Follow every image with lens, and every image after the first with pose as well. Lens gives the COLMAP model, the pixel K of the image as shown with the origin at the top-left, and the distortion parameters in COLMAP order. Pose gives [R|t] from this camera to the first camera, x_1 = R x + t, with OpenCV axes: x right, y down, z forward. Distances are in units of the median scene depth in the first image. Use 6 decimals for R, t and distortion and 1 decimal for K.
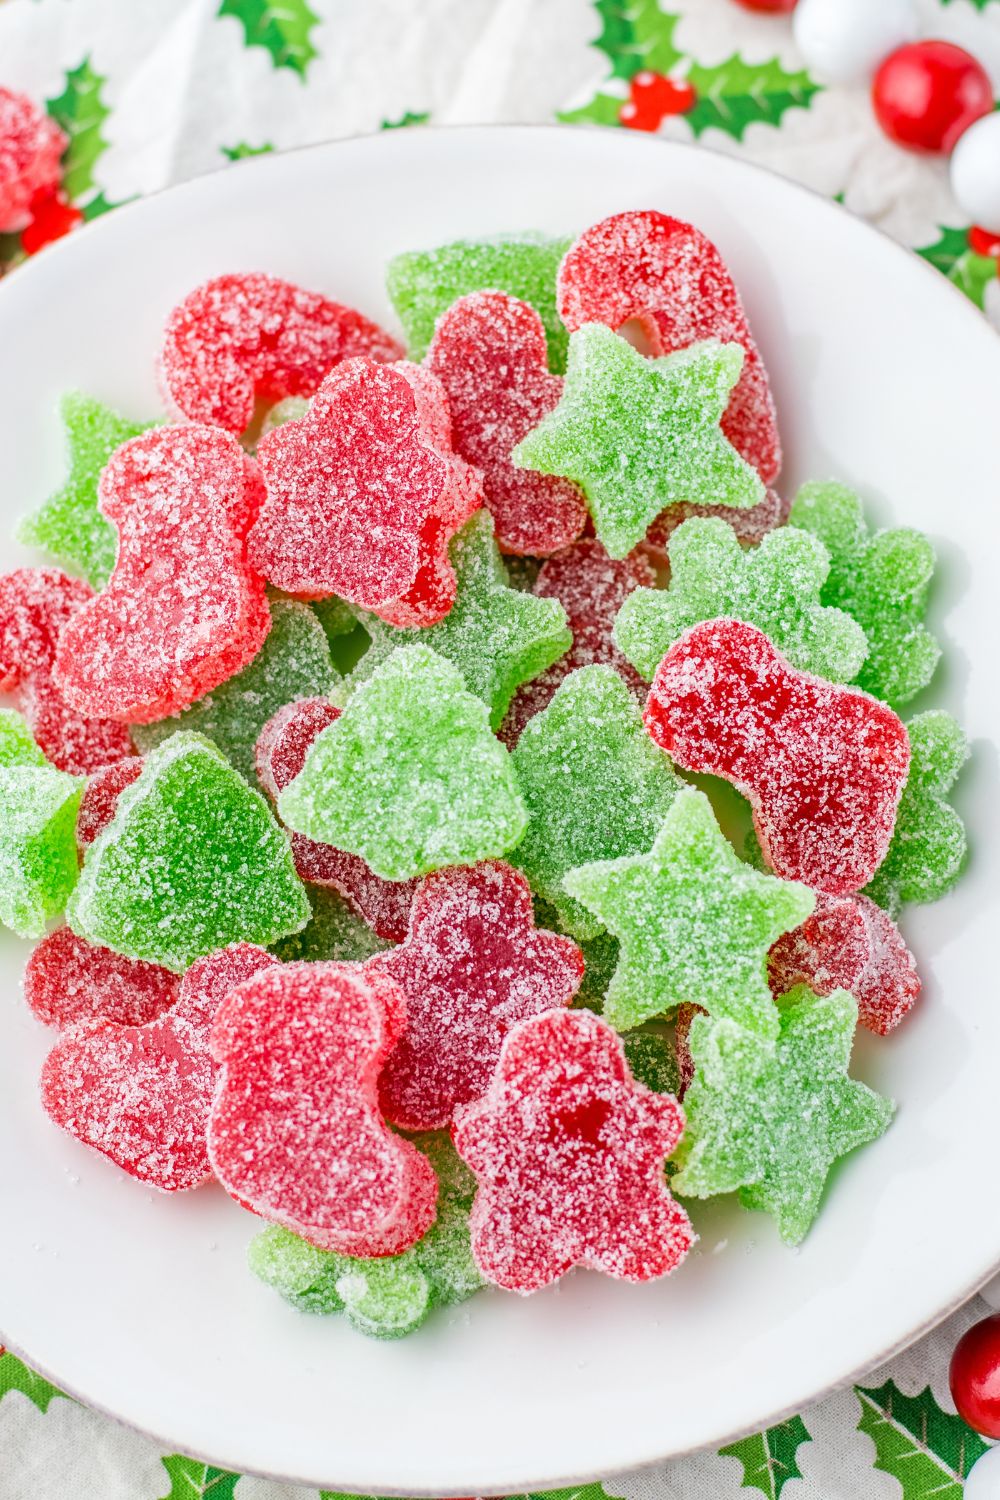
lens RADIAL K [[4128.8, 0, 523.4], [0, 4128.8, 600.4], [0, 0, 1]] dist [-0.141015, 0.039594]
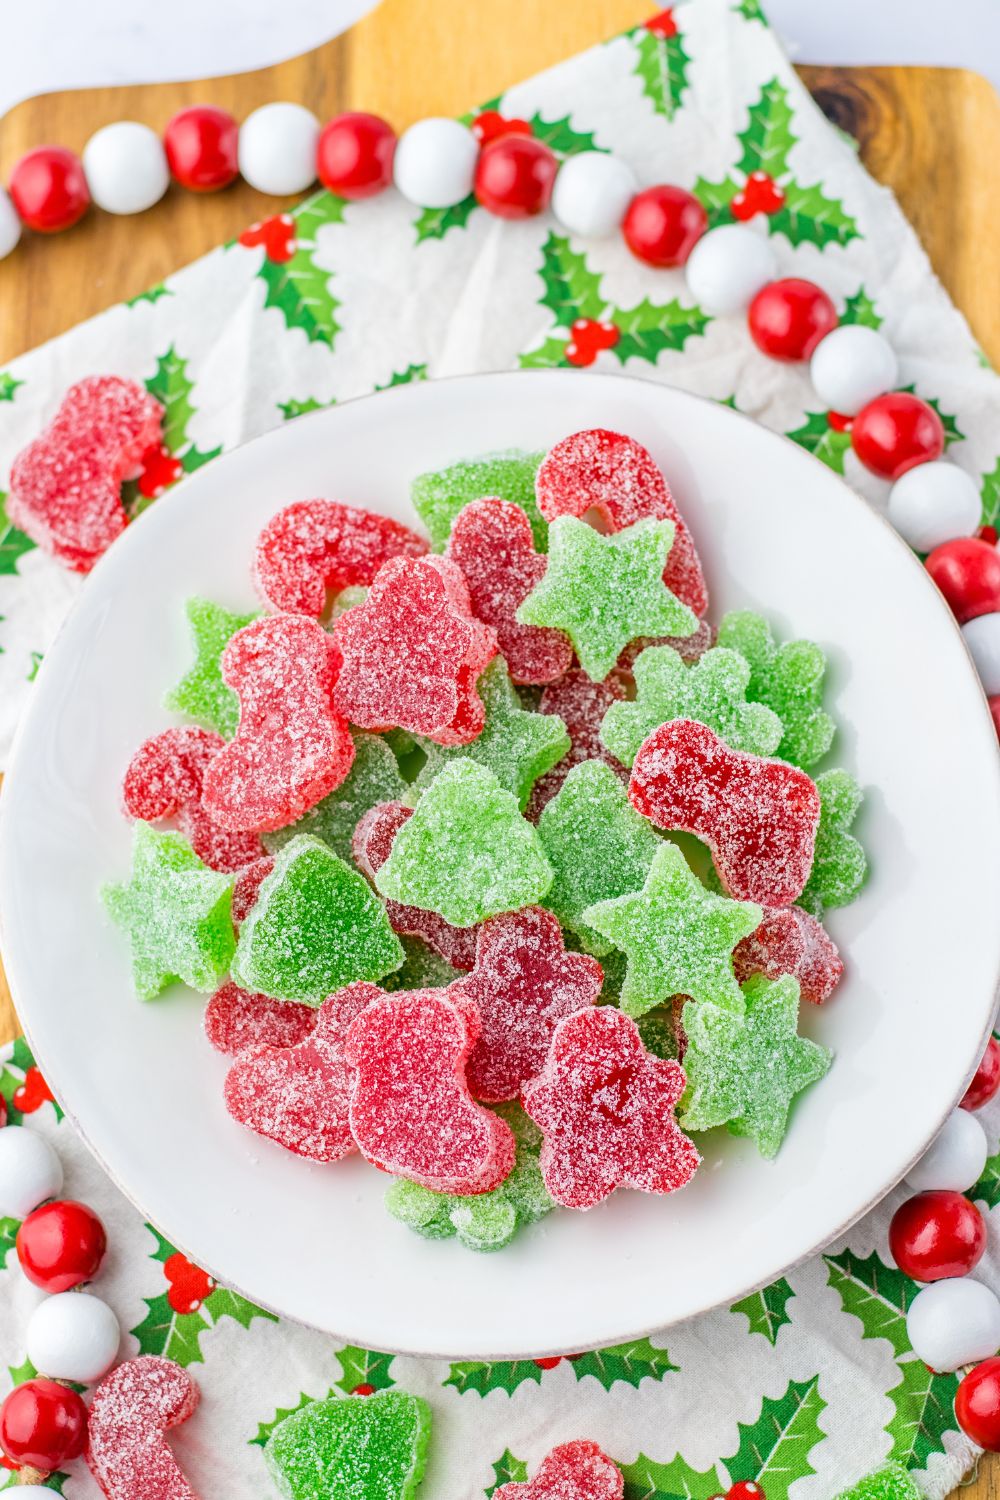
lens RADIAL K [[3712.1, 0, 450.7], [0, 3712.1, 746.4], [0, 0, 1]] dist [-0.108009, -0.471312]
pose [[0.995556, -0.094047, -0.004877, -0.023312], [0.094141, 0.995238, 0.025278, -0.025537], [0.002476, -0.025625, 0.999669, -0.260461]]
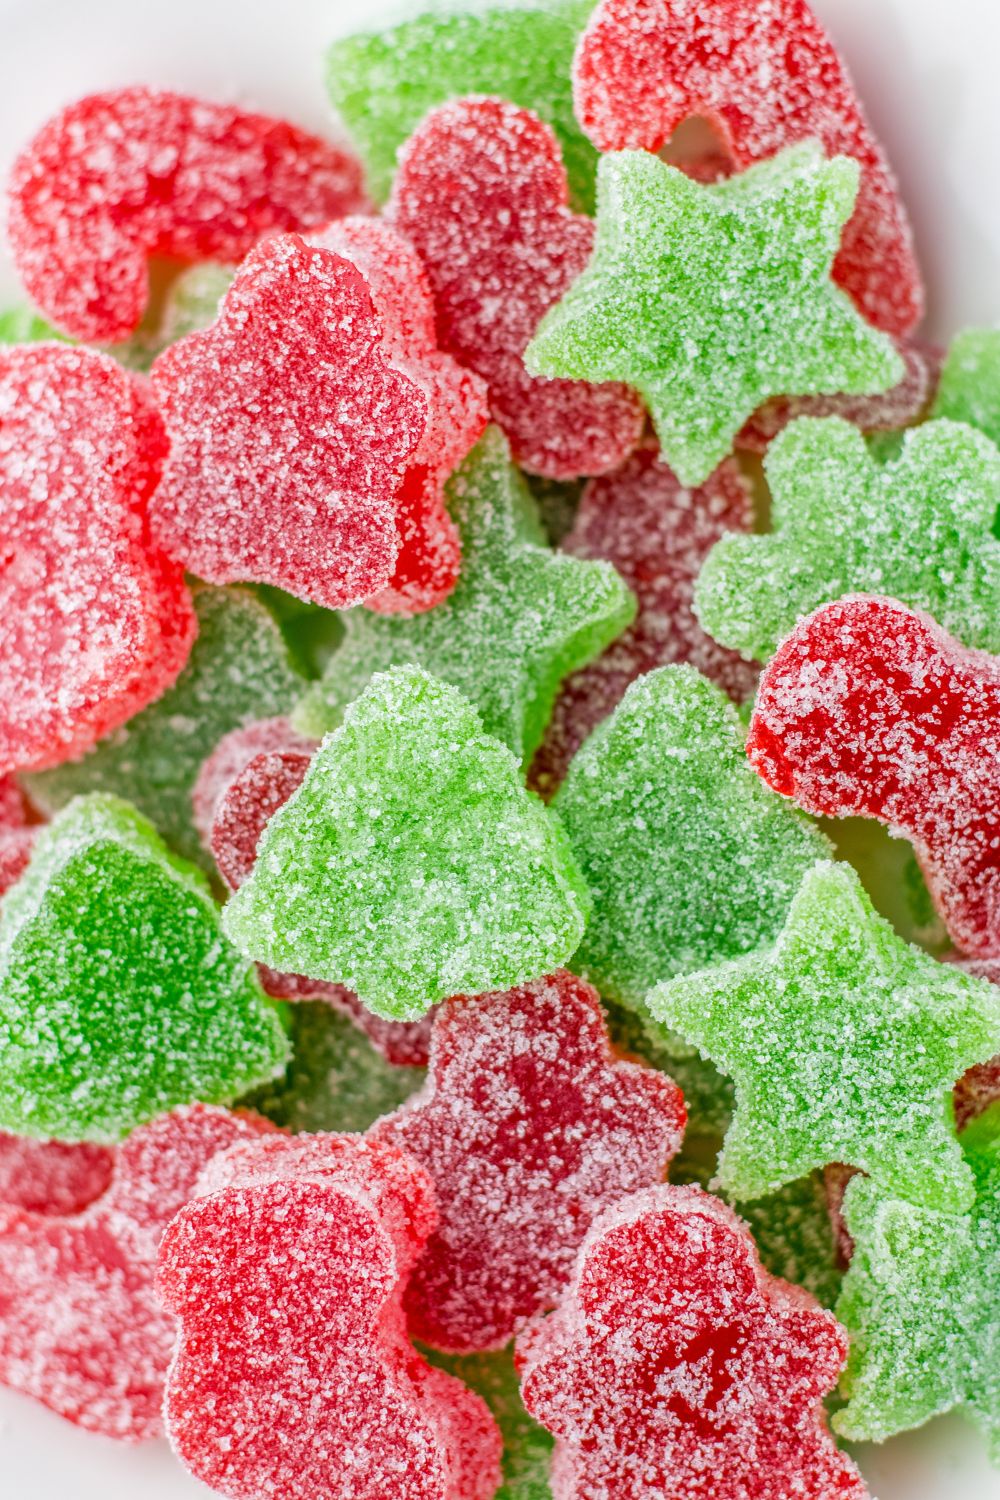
lens RADIAL K [[3830.3, 0, 497.4], [0, 3830.3, 693.3], [0, 0, 1]] dist [-0.172176, 0.362165]
pose [[0.995606, -0.074788, -0.056359, 0.024355], [0.085730, 0.970073, 0.227178, -0.127034], [0.037682, -0.231011, 0.972221, 0.389235]]
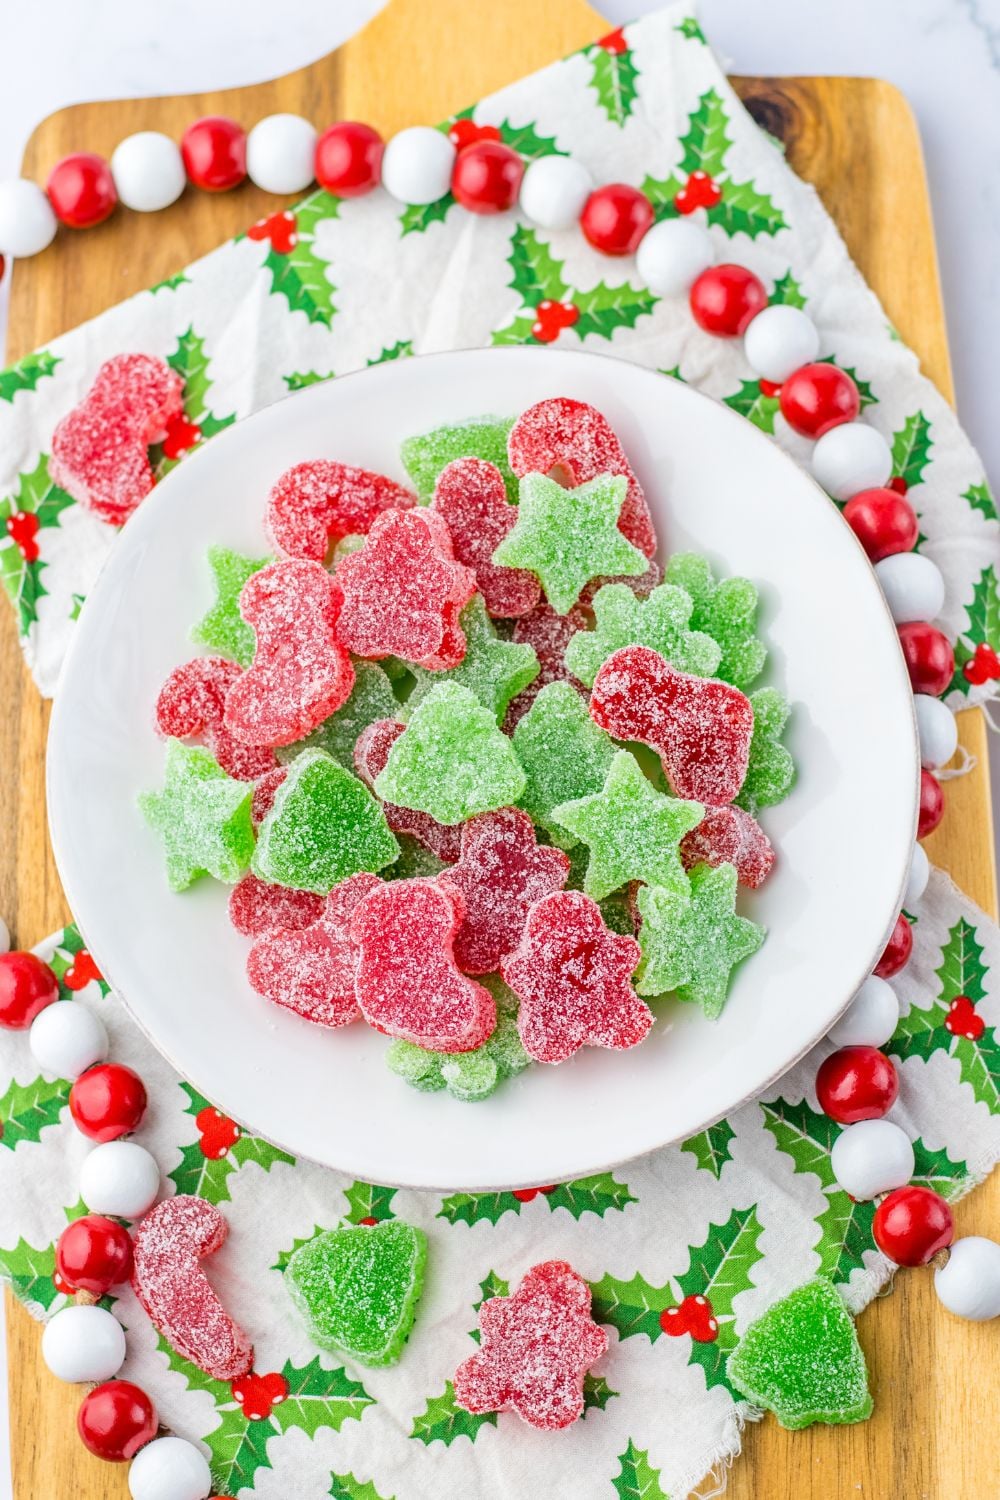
lens RADIAL K [[3830.3, 0, 497.4], [0, 3830.3, 693.3], [0, 0, 1]] dist [-0.172176, 0.362165]
pose [[0.994480, -0.103695, 0.016048, -0.031183], [0.103199, 0.994234, 0.029116, -0.026734], [-0.018974, -0.027300, 0.999447, -0.523509]]
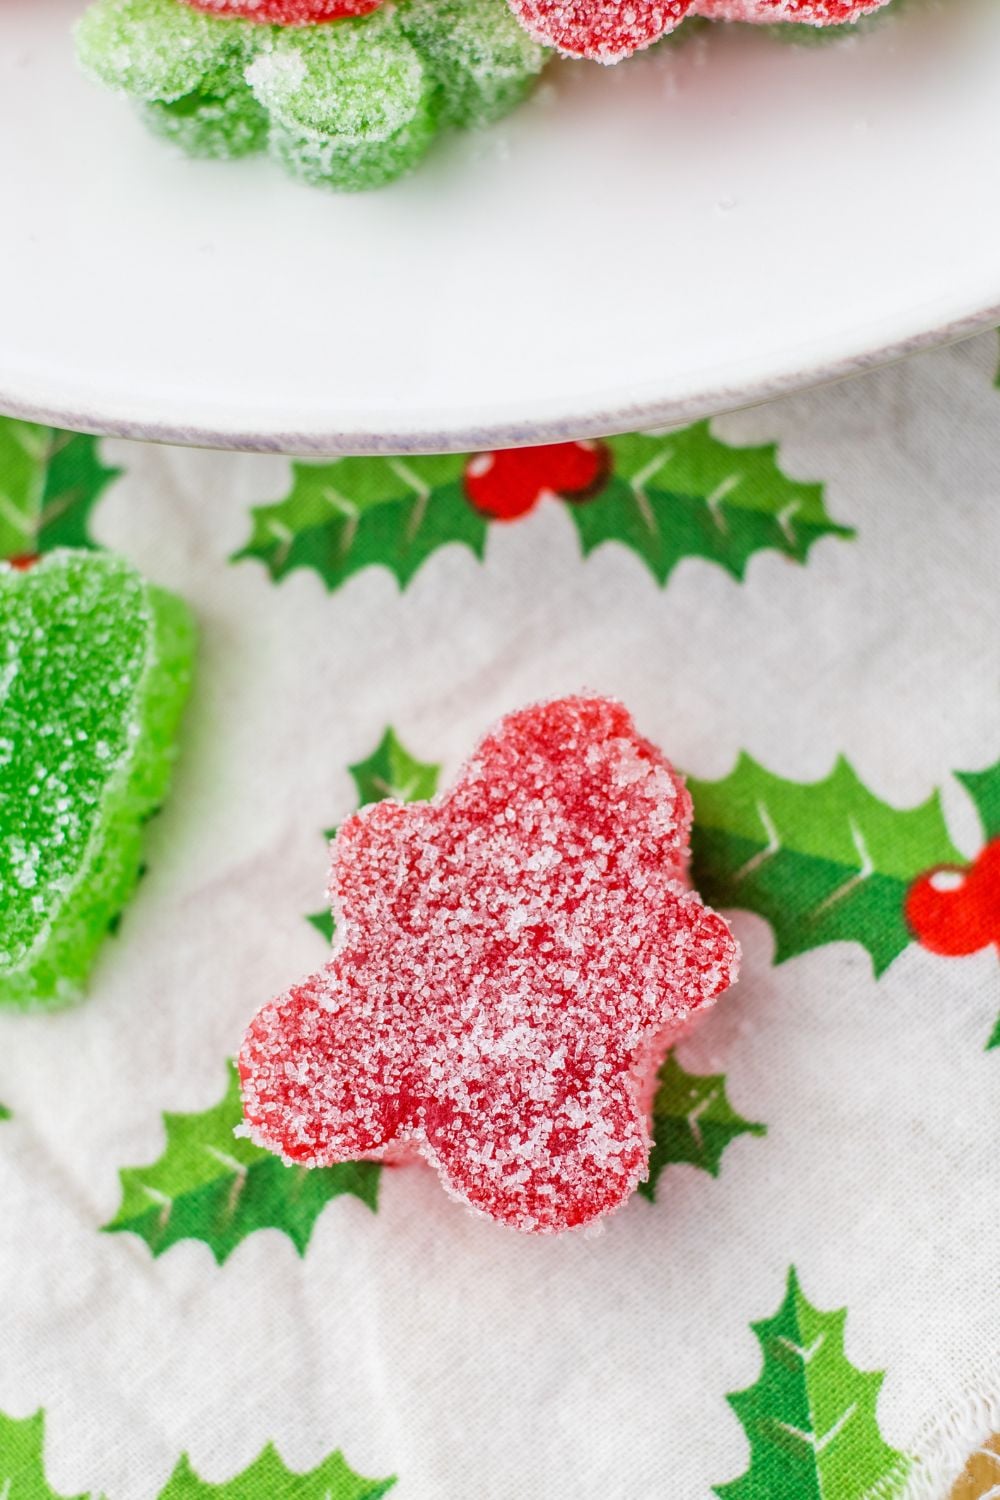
lens RADIAL K [[4257.1, 0, 500.0], [0, 4257.1, 750.0], [0, 0, 1]] dist [-0.135773, -0.361344]
pose [[0.997758, -0.058148, -0.033147, -0.000663], [0.061425, 0.992212, 0.108359, 0.190619], [0.026588, -0.110152, 0.993559, 0.447484]]
